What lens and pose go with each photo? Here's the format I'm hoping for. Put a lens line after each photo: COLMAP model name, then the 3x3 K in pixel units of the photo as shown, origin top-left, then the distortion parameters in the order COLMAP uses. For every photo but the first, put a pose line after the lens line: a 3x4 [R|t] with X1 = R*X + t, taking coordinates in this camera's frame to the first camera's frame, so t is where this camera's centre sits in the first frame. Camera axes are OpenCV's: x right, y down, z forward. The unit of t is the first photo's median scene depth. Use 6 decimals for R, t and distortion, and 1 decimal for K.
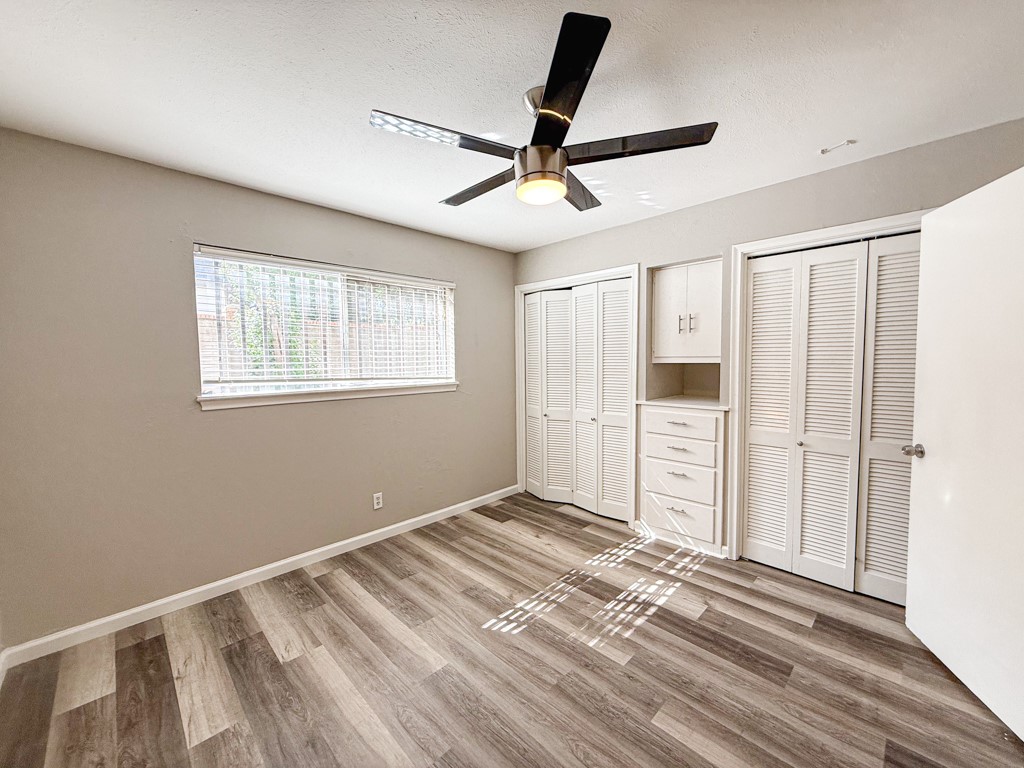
lens RADIAL K [[407.1, 0, 510.1], [0, 407.1, 382.3], [0, 0, 1]] dist [-0.001127, 0.000563]
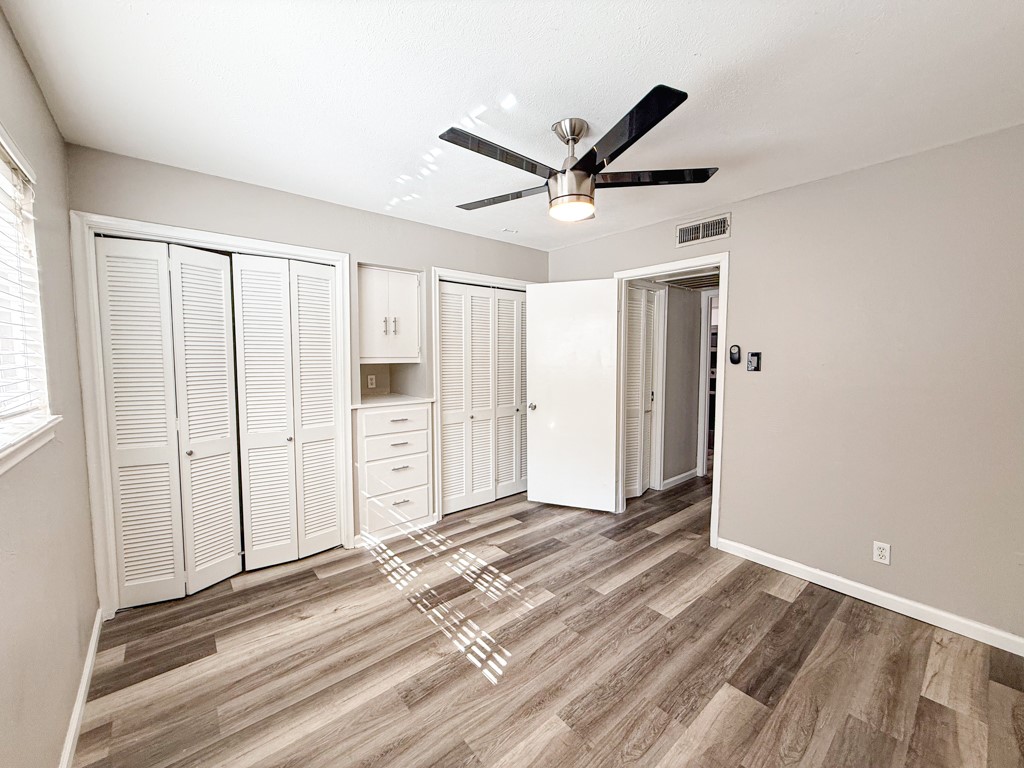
lens RADIAL K [[407.1, 0, 510.1], [0, 407.1, 382.3], [0, 0, 1]] dist [-0.001127, 0.000563]
pose [[0.080429, -0.057428, 0.995105, -0.645229], [0.059047, 0.996860, 0.052757, -0.038245], [-0.995010, 0.054515, 0.083567, 0.654724]]
